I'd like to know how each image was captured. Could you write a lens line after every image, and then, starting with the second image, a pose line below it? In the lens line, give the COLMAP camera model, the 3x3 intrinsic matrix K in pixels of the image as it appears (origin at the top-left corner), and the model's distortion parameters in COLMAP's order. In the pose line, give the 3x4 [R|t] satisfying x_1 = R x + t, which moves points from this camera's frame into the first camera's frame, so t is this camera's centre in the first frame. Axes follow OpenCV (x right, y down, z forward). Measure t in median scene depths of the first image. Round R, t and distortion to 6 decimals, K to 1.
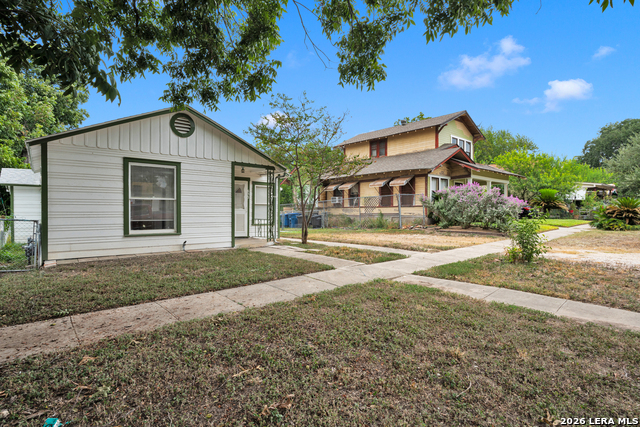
lens RADIAL K [[334.4, 0, 324.9], [0, 334.4, 214.8], [0, 0, 1]] dist [-0.001022, -0.000924]
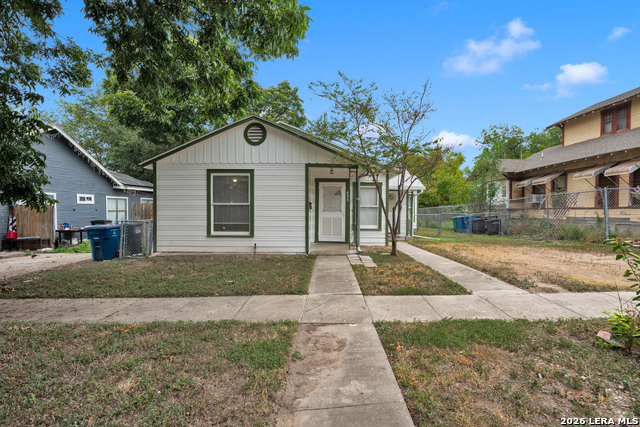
lens RADIAL K [[334.4, 0, 322.2], [0, 334.4, 211.0], [0, 0, 1]] dist [-0.001022, -0.000924]
pose [[0.760397, 0.002964, -0.649451, 0.424970], [-0.009371, 0.999936, -0.006408, -0.019178], [0.649390, 0.010959, 0.760376, 0.331800]]
